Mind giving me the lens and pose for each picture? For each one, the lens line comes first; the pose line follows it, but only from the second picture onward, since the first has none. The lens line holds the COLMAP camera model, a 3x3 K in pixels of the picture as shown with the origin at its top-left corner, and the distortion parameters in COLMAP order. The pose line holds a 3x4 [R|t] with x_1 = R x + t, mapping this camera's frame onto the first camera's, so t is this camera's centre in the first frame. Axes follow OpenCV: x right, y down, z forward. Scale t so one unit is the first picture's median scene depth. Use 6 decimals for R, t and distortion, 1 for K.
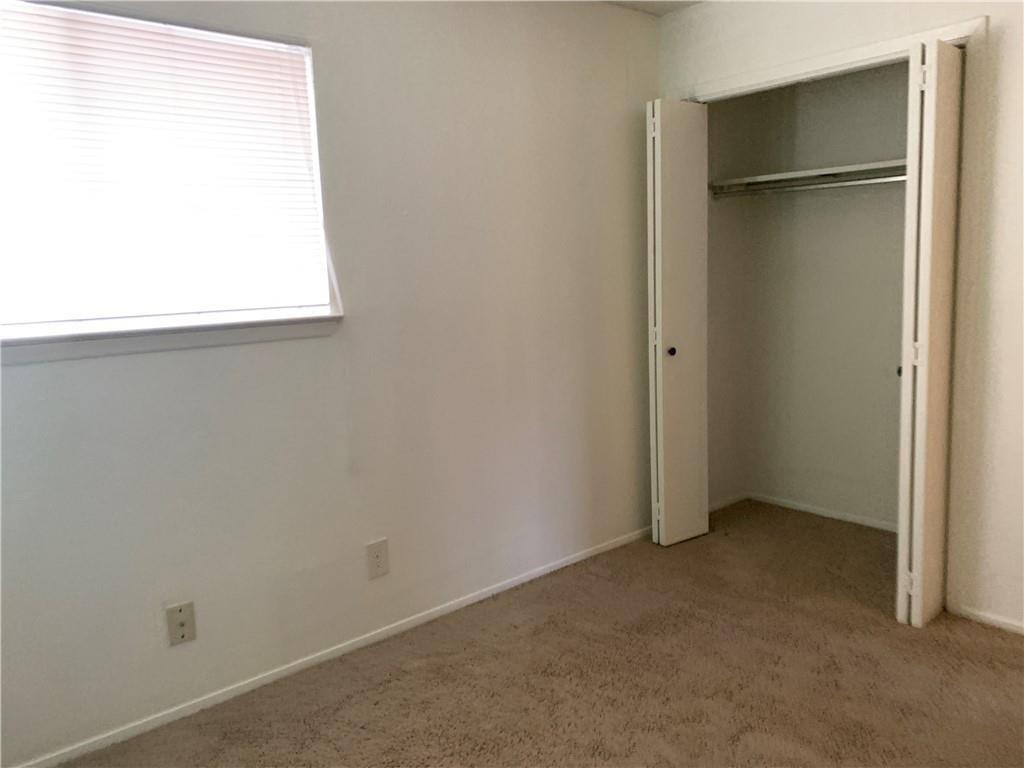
lens RADIAL K [[783.7, 0, 505.6], [0, 783.7, 375.2], [0, 0, 1]] dist [0.068478, -0.102431]
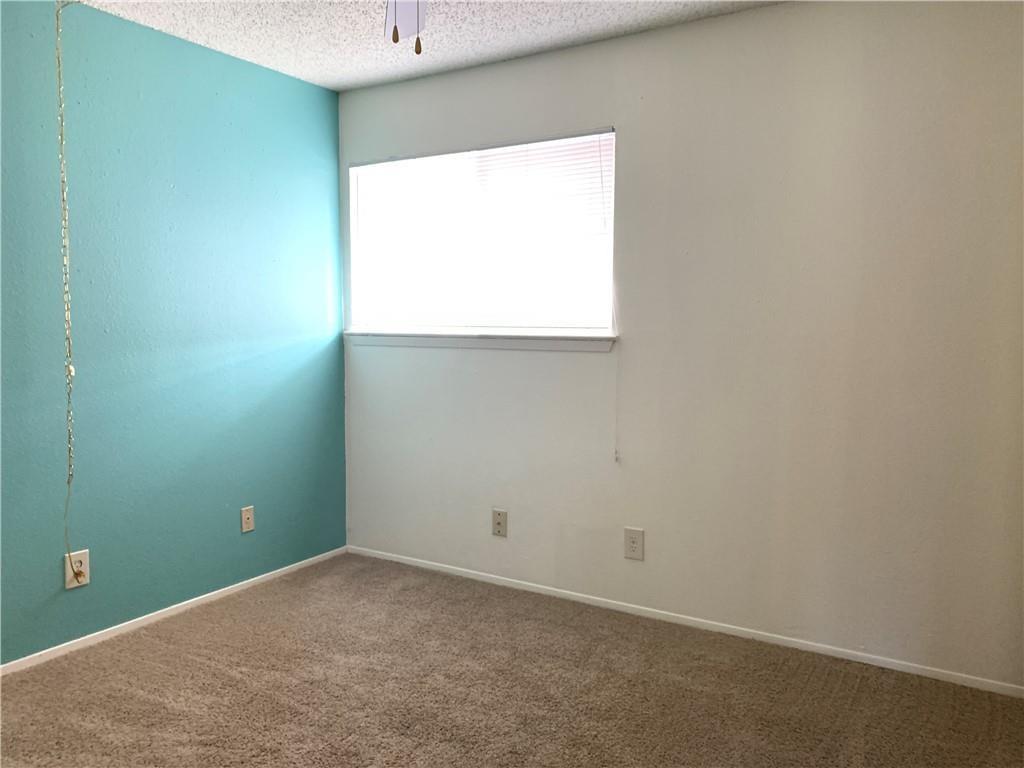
lens RADIAL K [[783.7, 0, 505.6], [0, 783.7, 375.2], [0, 0, 1]] dist [0.068478, -0.102431]
pose [[0.294639, 0.116491, -0.948482, 0.986545], [-0.144934, 0.986507, 0.076139, -0.090526], [0.944554, 0.115034, 0.307547, 0.477870]]
